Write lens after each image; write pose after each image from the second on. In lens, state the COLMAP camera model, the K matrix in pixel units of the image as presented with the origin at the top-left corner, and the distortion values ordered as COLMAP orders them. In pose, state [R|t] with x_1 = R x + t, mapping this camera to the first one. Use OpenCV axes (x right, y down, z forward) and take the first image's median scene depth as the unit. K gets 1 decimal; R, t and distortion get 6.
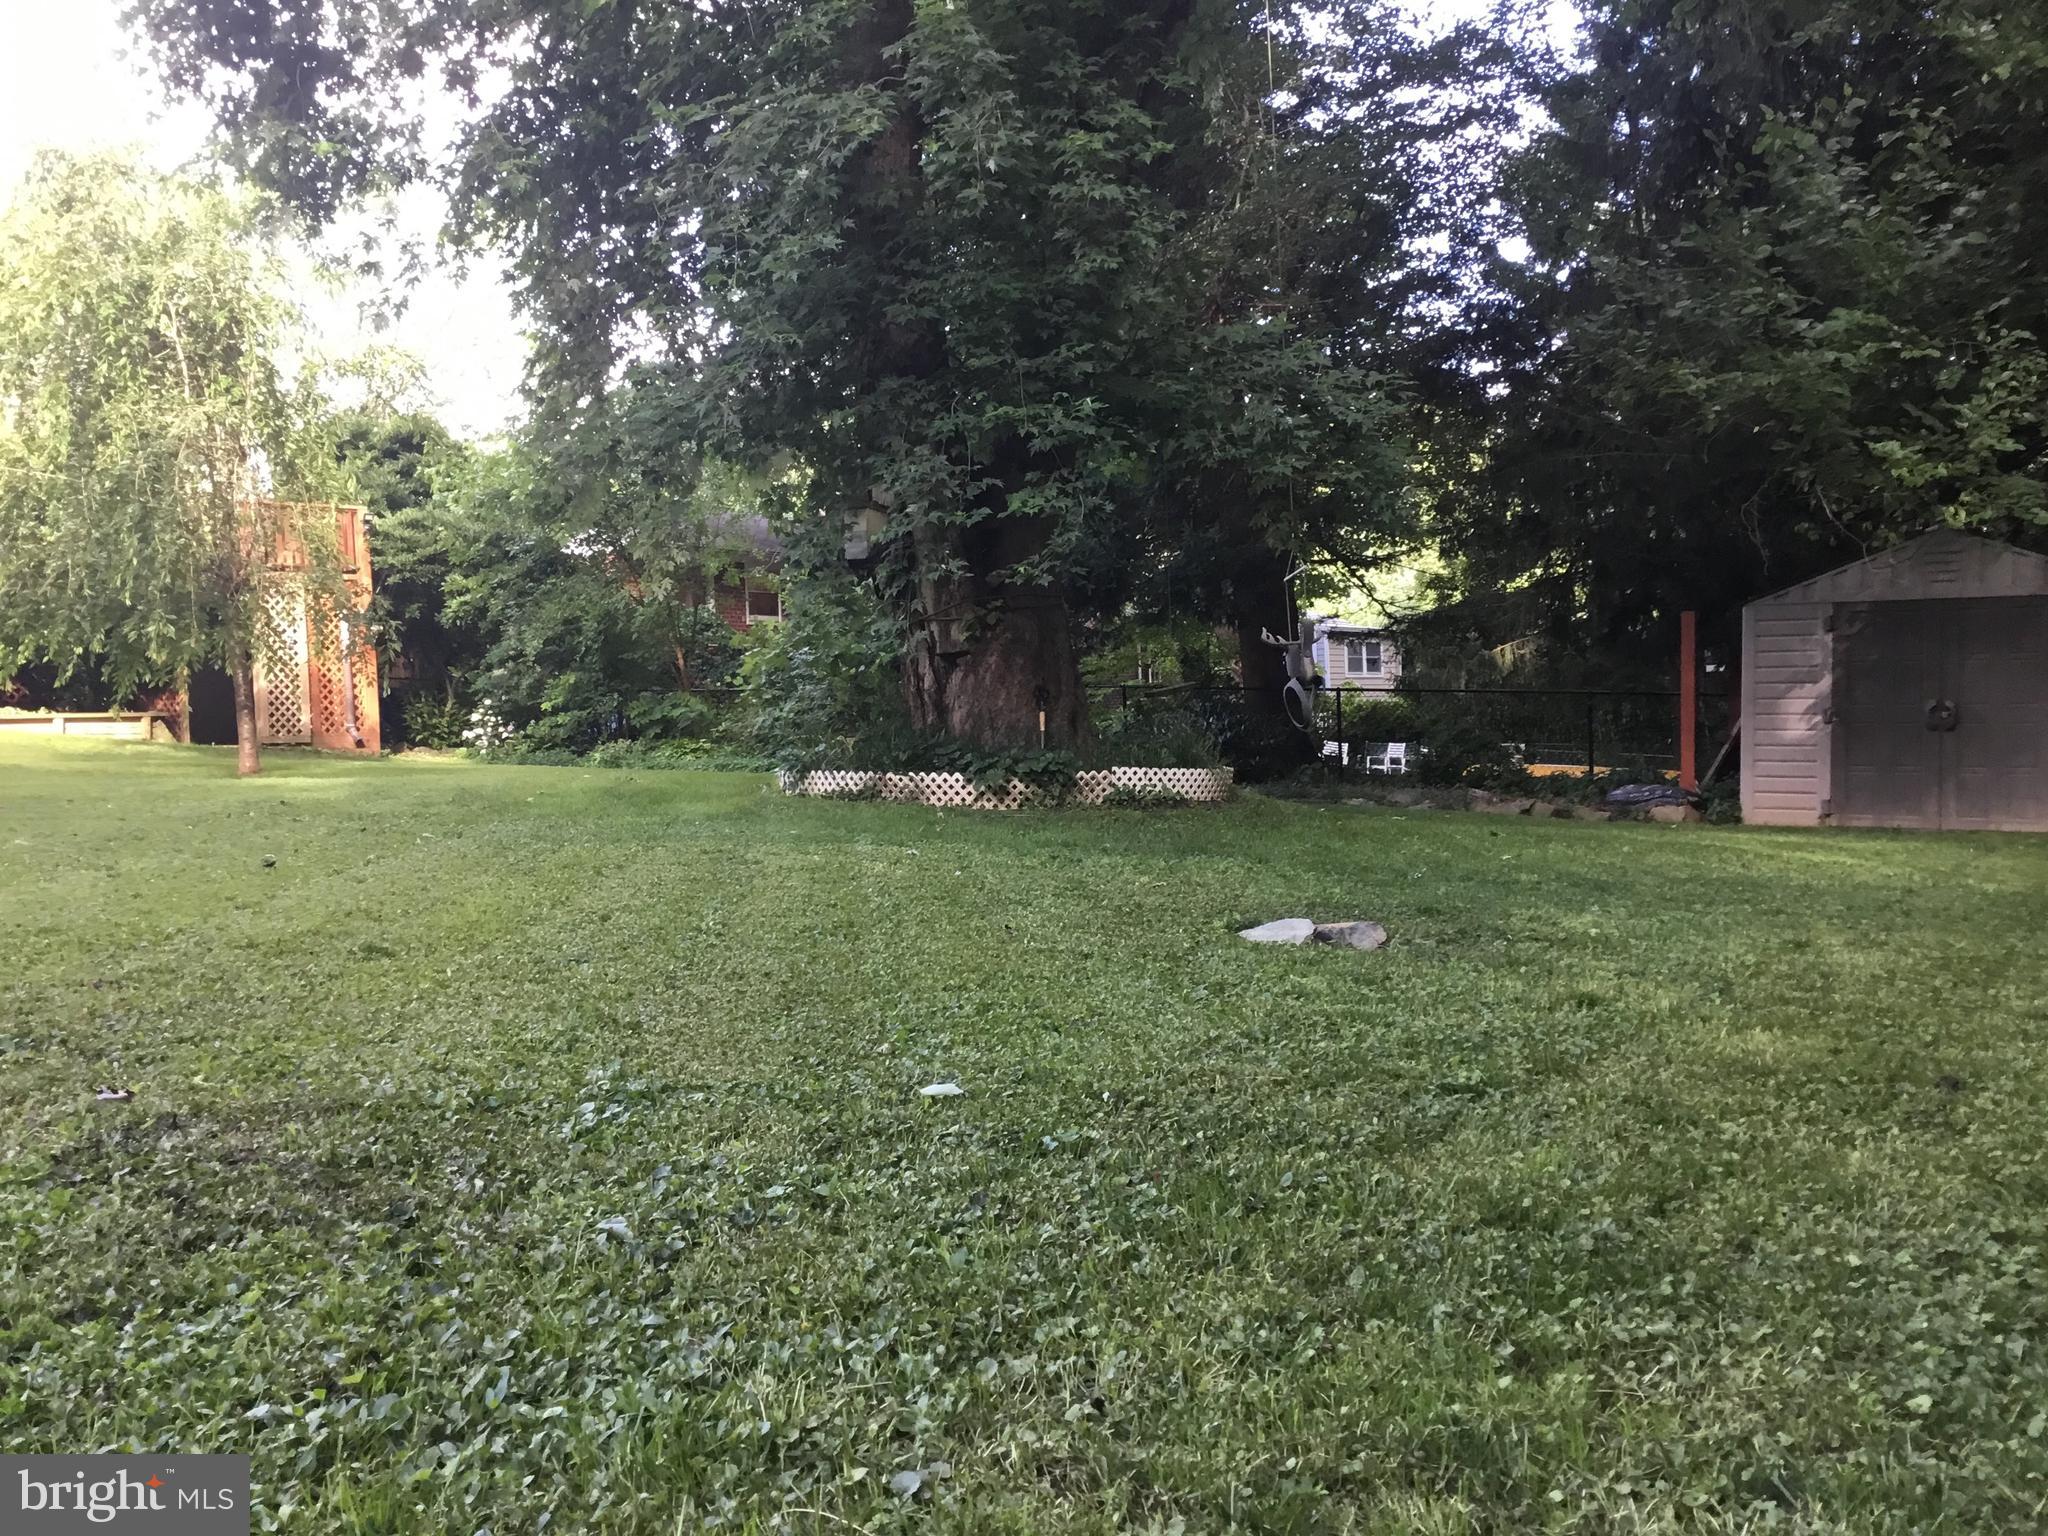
lens RADIAL K [[1820.9, 0, 1028.8], [0, 1820.9, 769.2], [0, 0, 1]] dist [0.098777, -0.177452]
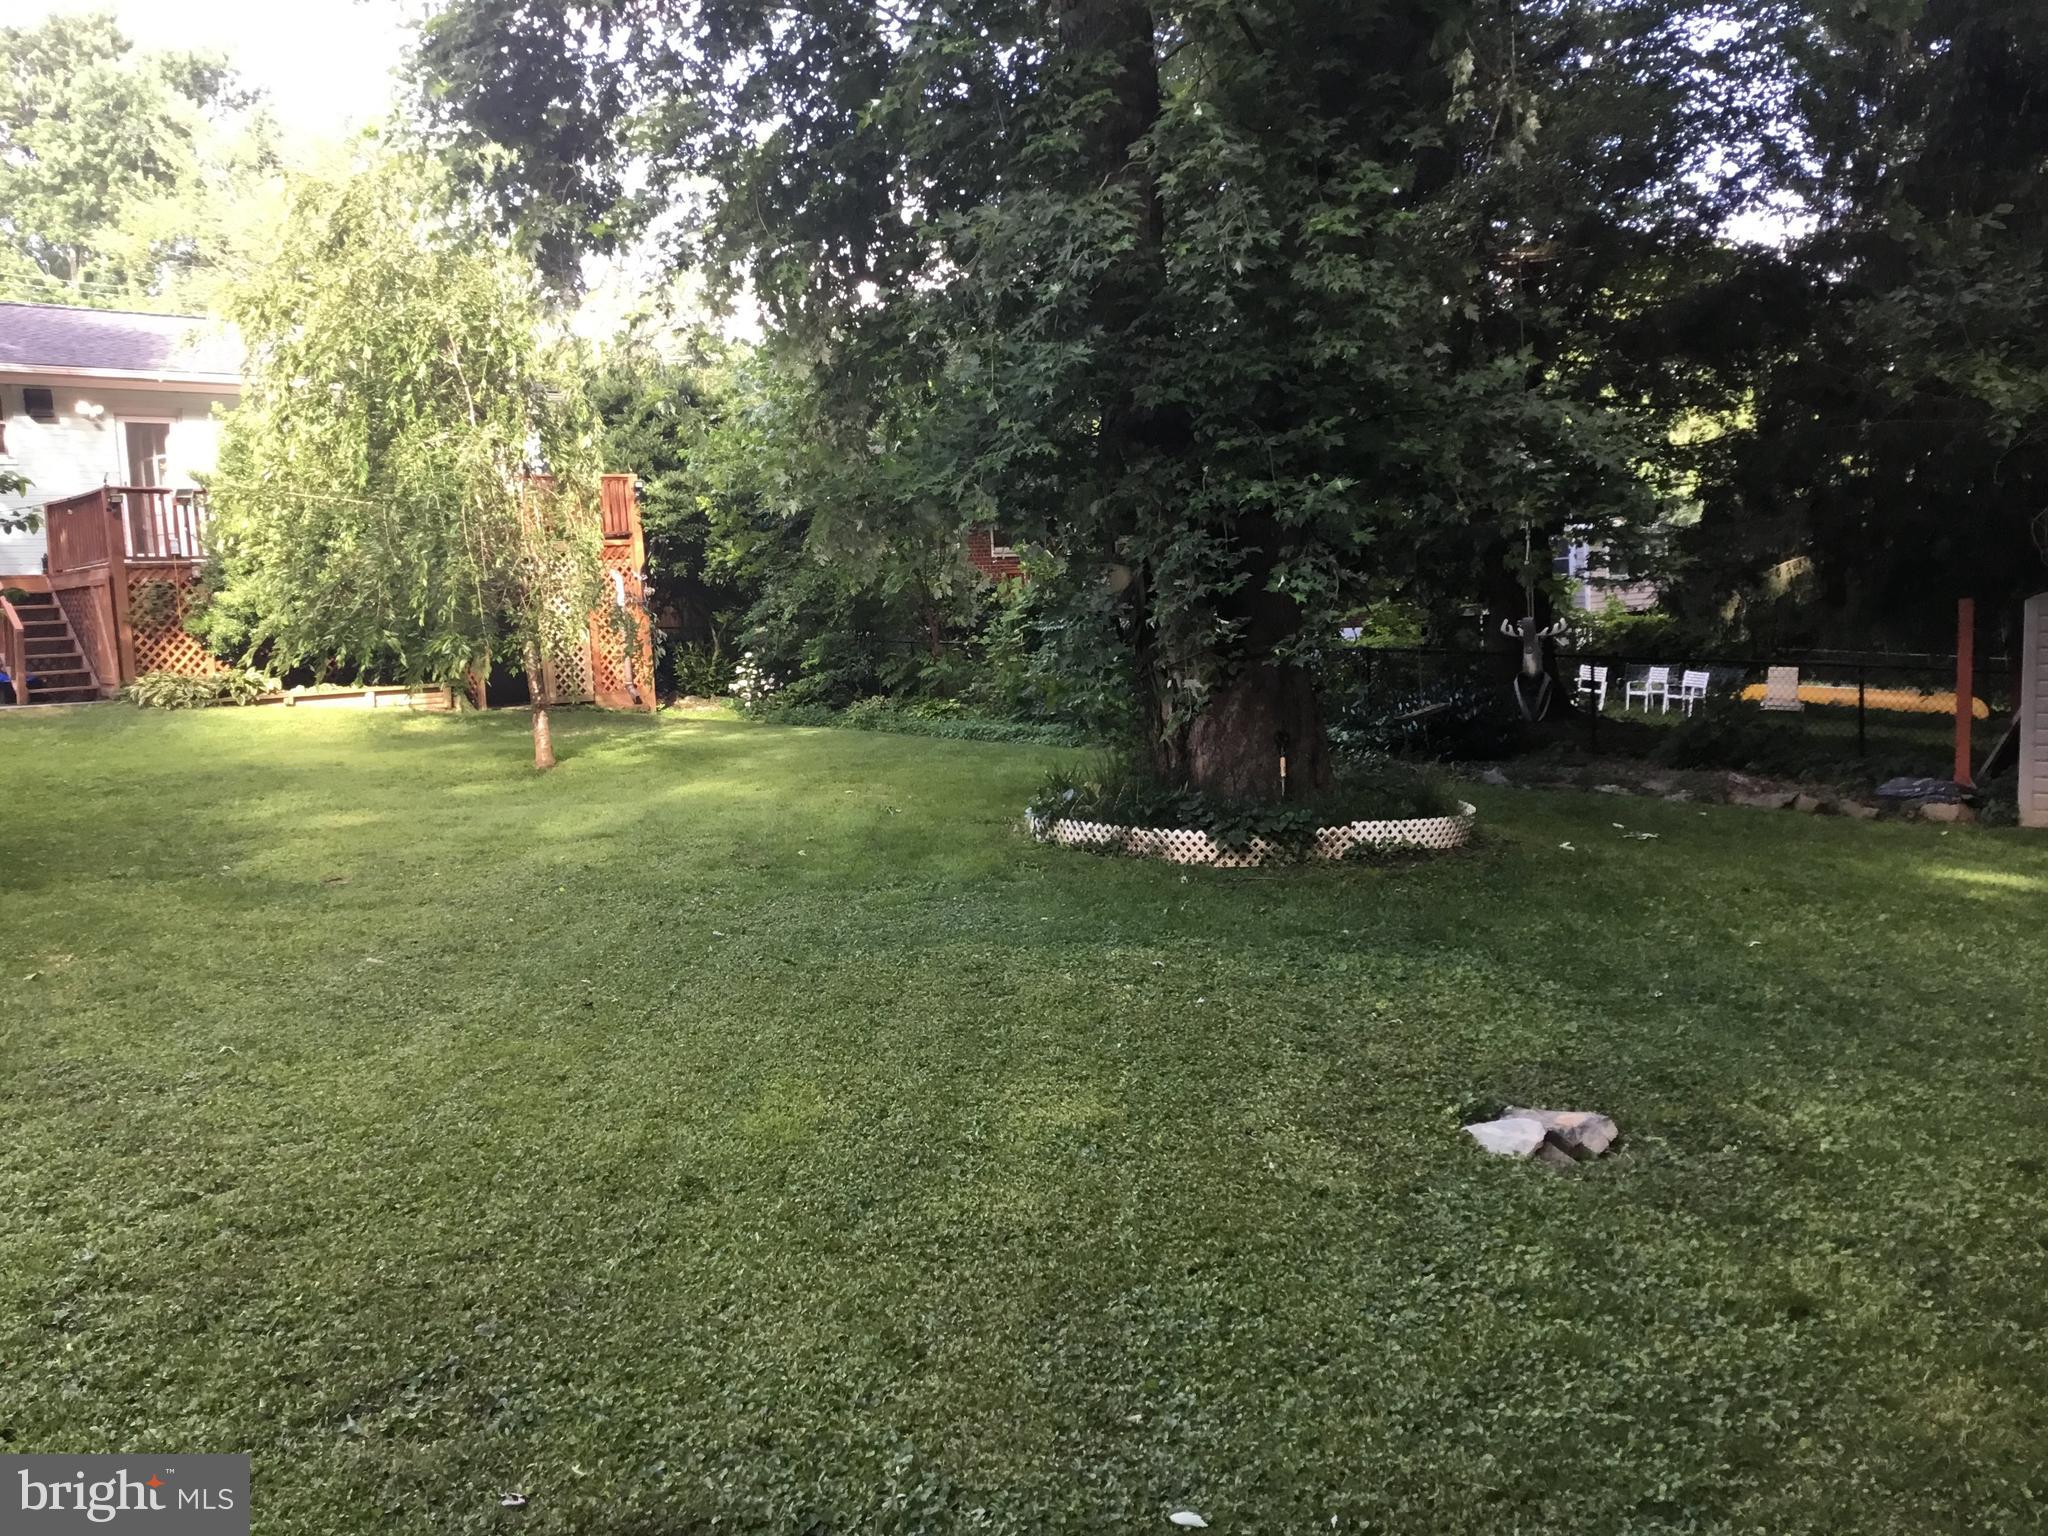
lens RADIAL K [[1820.9, 0, 1023.5], [0, 1820.9, 761.8], [0, 0, 1]] dist [0.098777, -0.177452]
pose [[0.990839, -0.001862, -0.135037, 0.001445], [0.011033, 0.997678, 0.067201, -0.105710], [0.134598, -0.068075, 0.988559, -0.035601]]
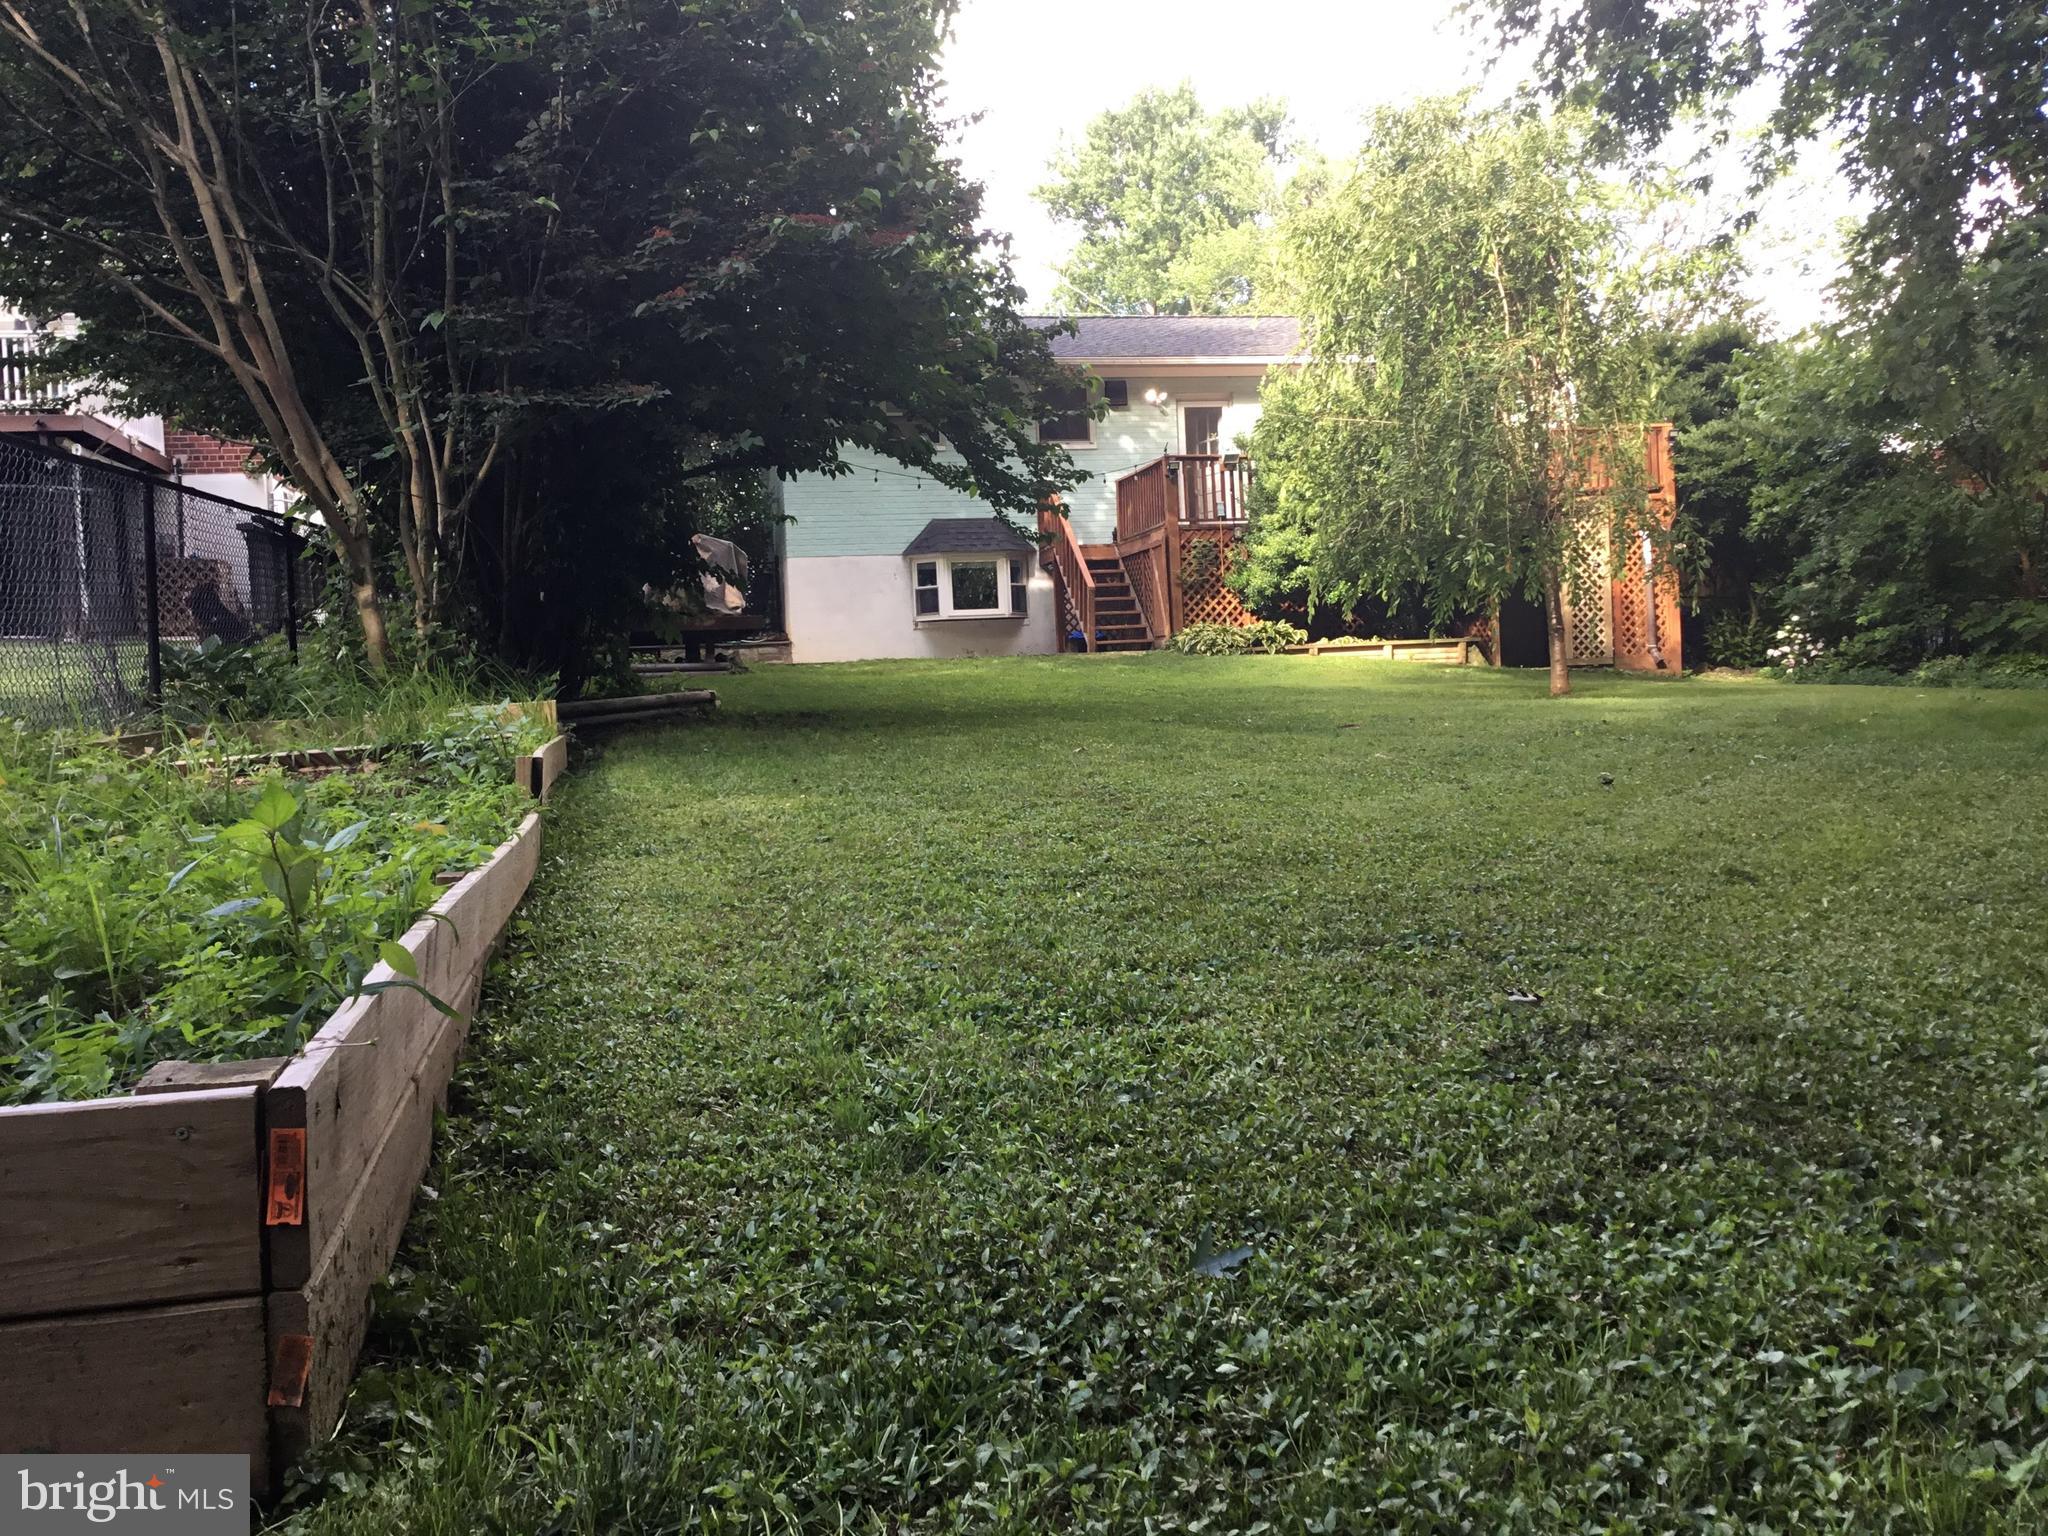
lens RADIAL K [[1820.9, 0, 991.7], [0, 1820.9, 770.2], [0, 0, 1]] dist [0.098777, -0.177452]
pose [[0.771636, 0.024109, -0.635607, -0.020798], [0.003305, 0.999116, 0.041910, 0.001132], [0.636056, -0.034440, 0.770874, 0.004482]]
